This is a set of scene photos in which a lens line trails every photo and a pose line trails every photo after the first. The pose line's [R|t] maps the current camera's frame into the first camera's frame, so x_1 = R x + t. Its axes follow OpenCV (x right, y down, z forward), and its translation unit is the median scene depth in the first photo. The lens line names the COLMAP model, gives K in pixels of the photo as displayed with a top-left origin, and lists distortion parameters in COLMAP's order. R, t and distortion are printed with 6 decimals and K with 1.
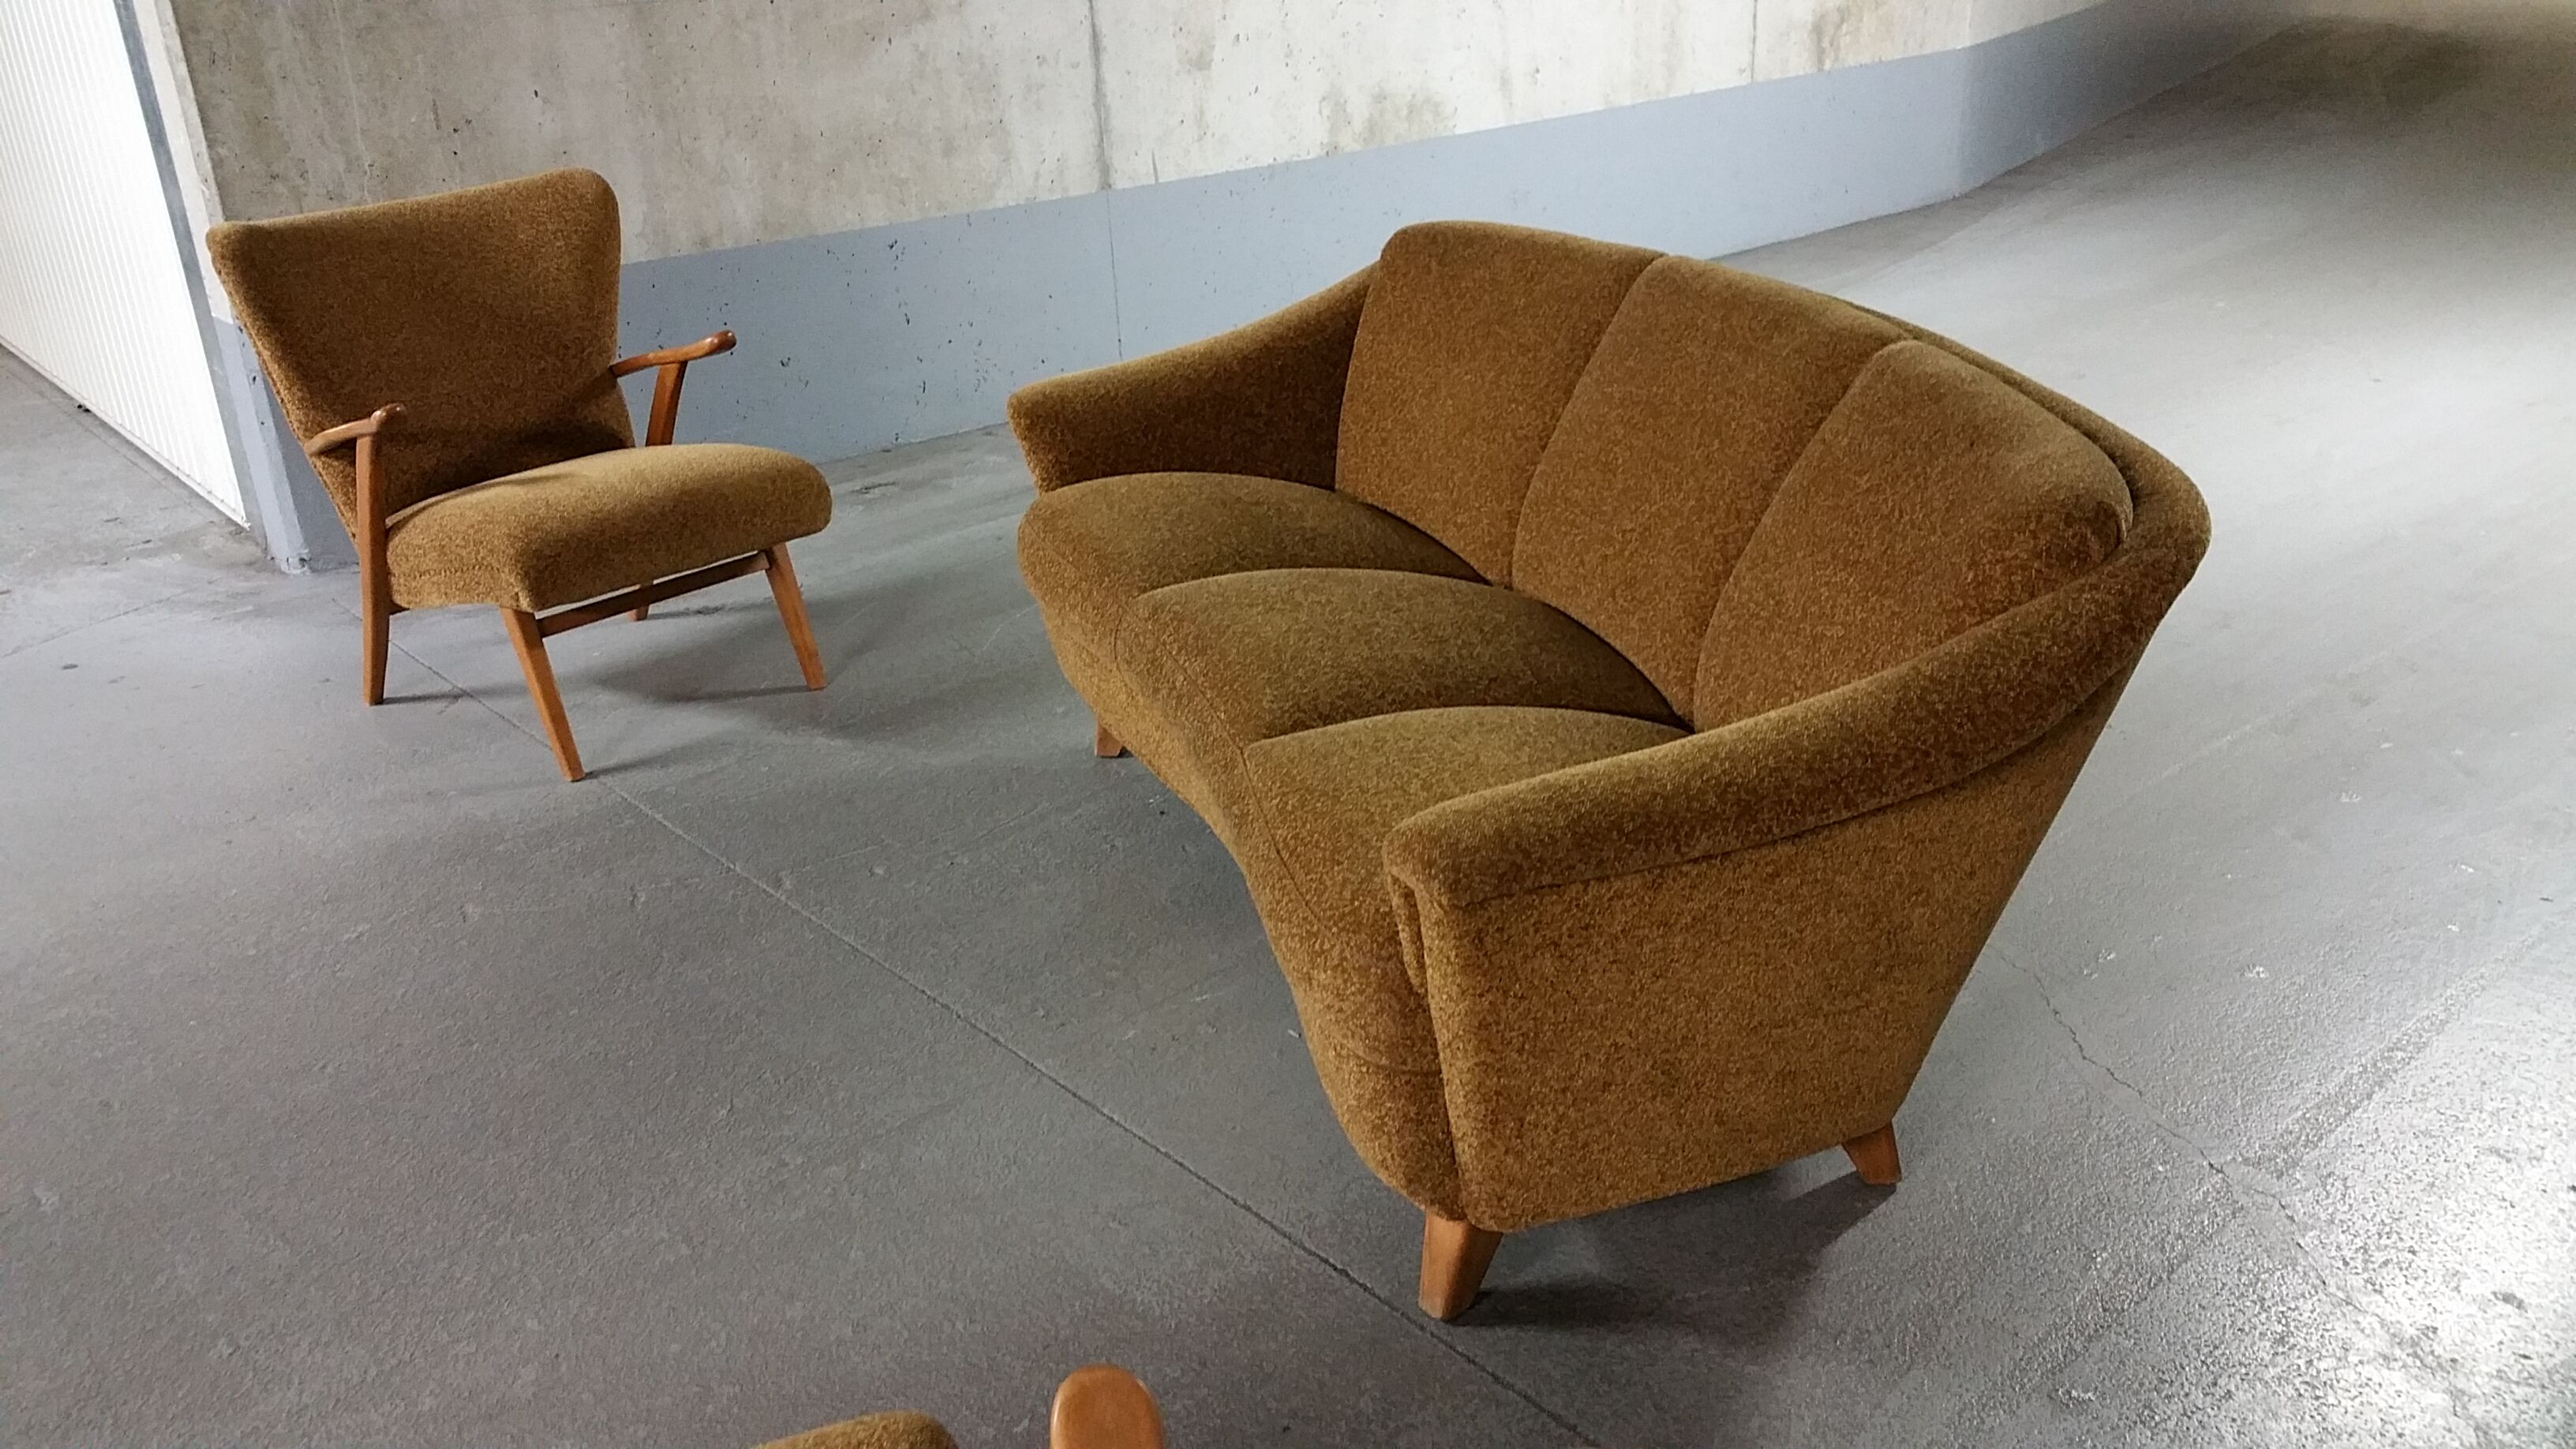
lens RADIAL K [[2228.2, 0, 1281.9], [0, 2228.2, 734.9], [0, 0, 1]] dist [0.157565, -0.297996]
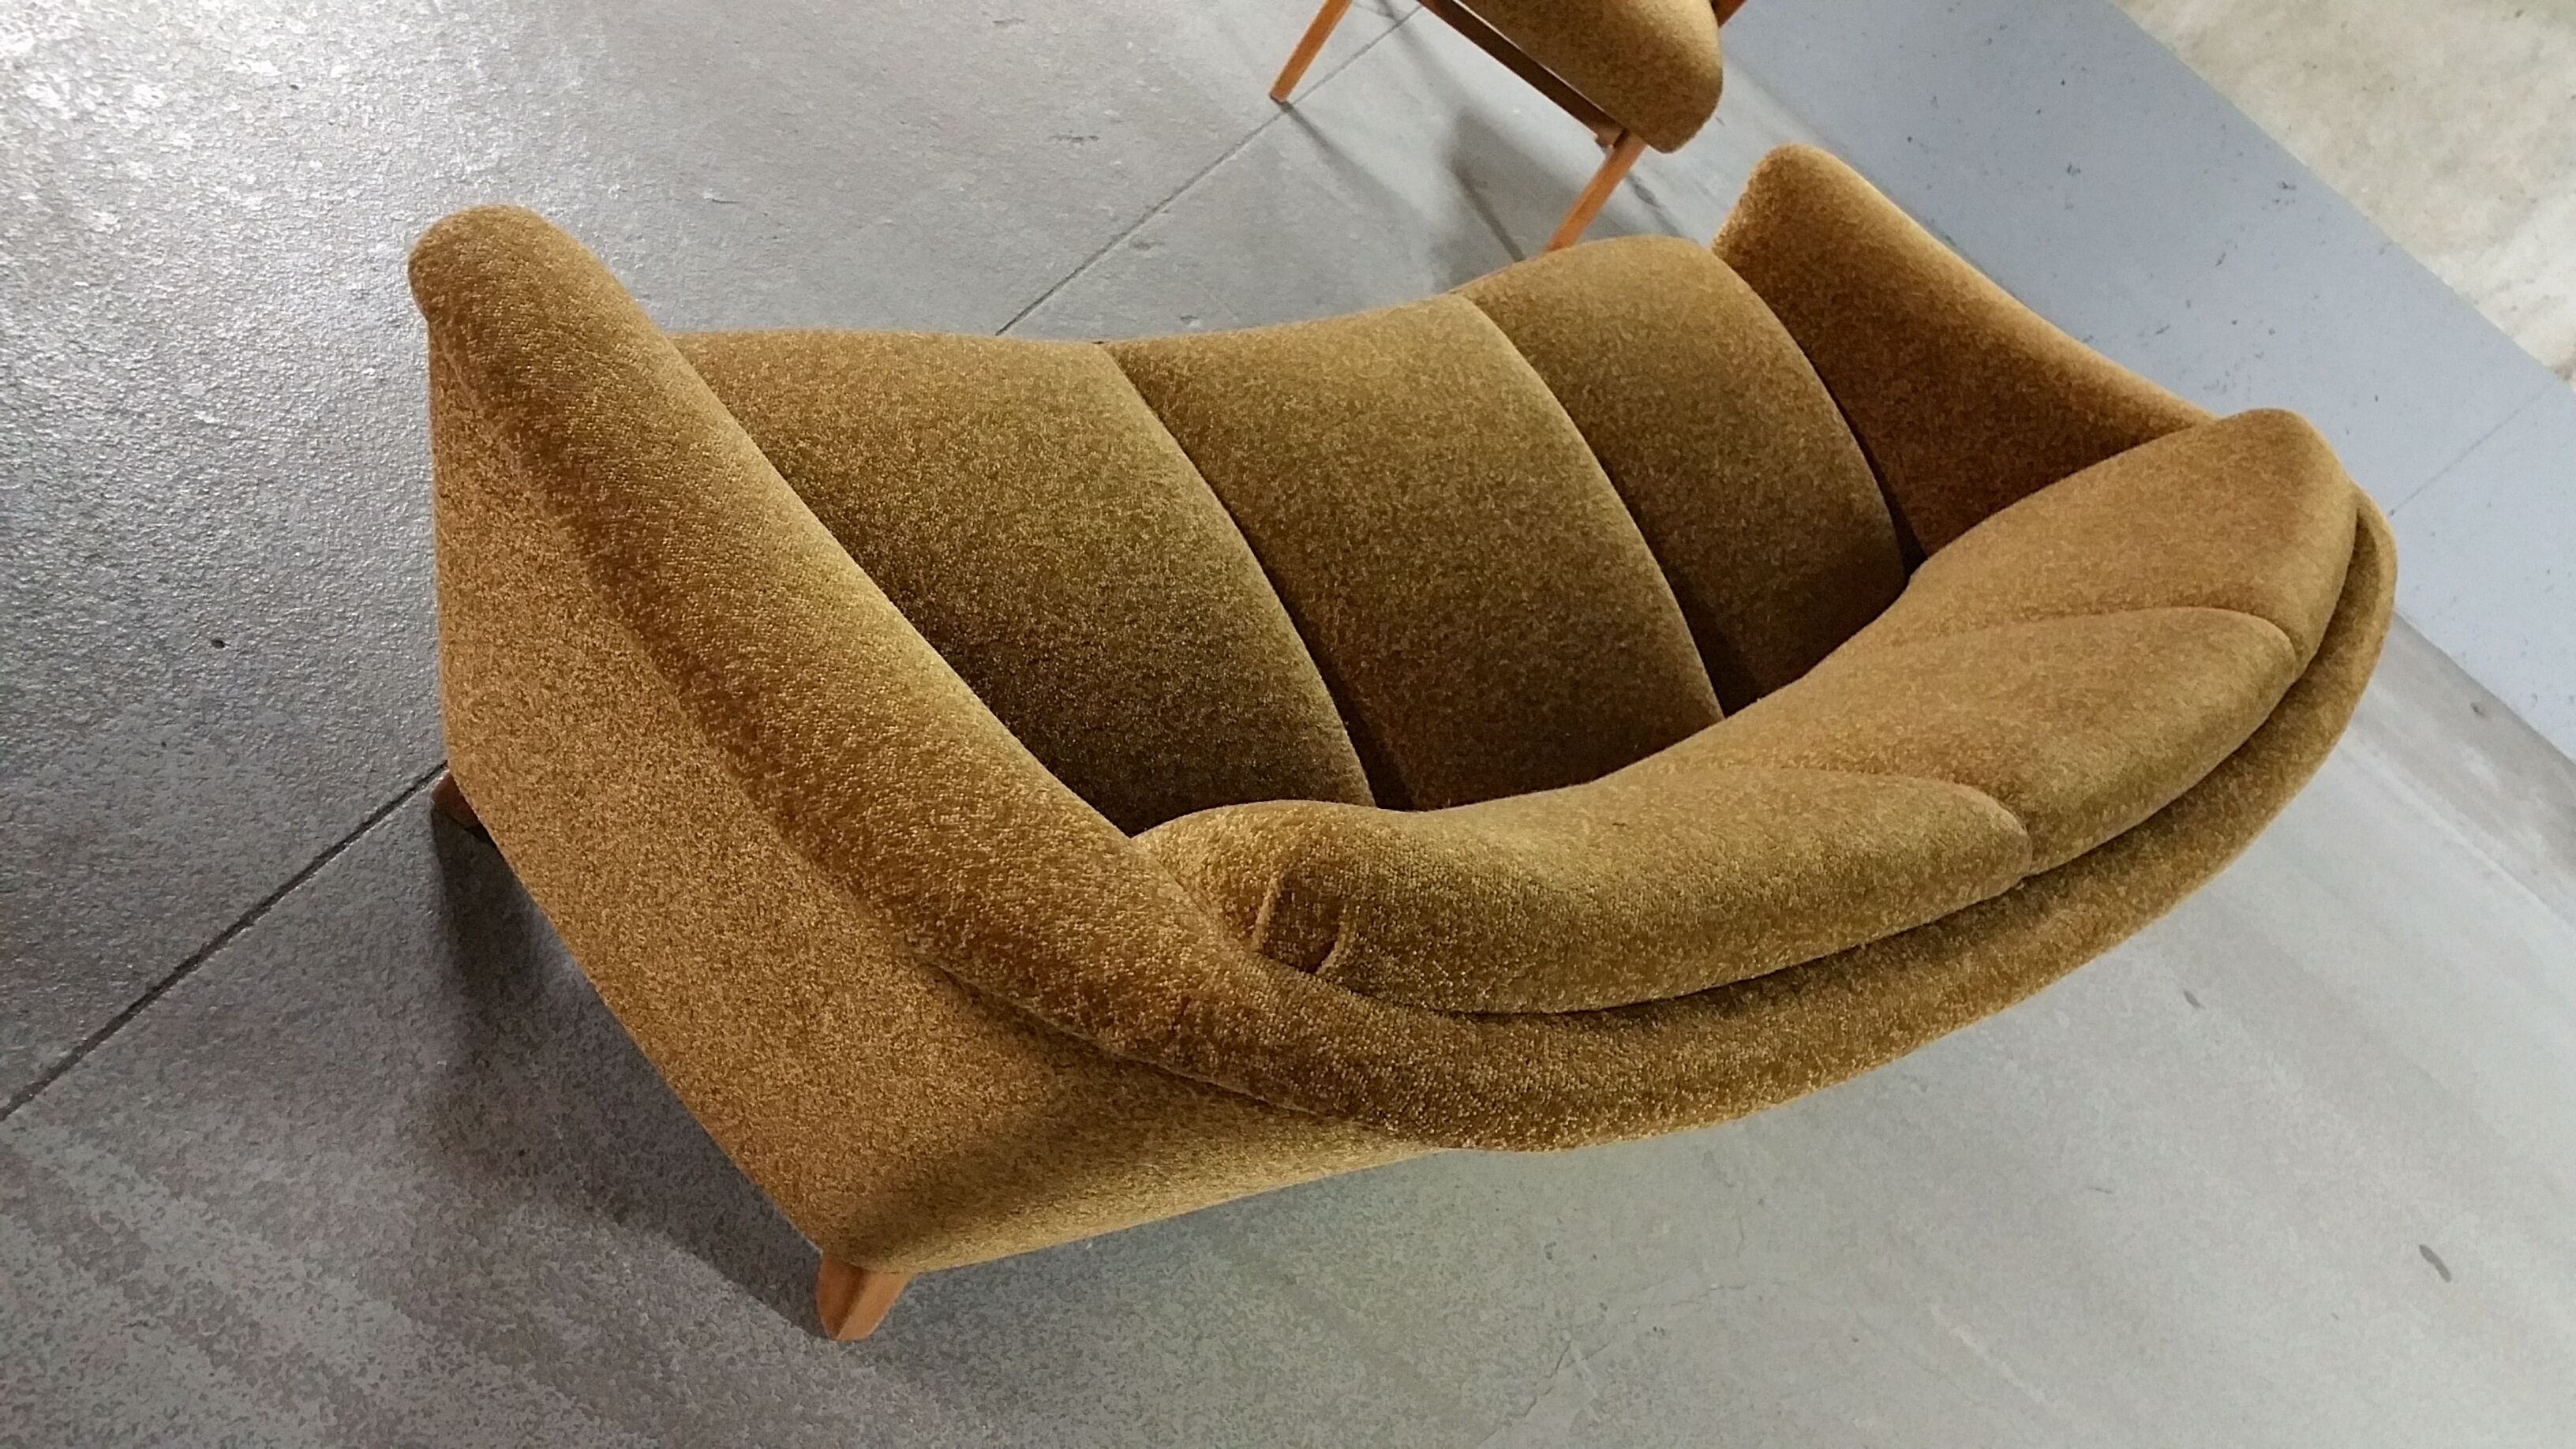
lens RADIAL K [[2210.7, 0, 1234.1], [0, 2210.7, 732.9], [0, 0, 1]] dist [0.016571, -0.017061]
pose [[0.327403, 0.826667, -0.457633, 0.514141], [-0.778708, 0.510387, 0.364854, -0.269807], [0.535183, 0.236909, 0.810835, 0.500158]]
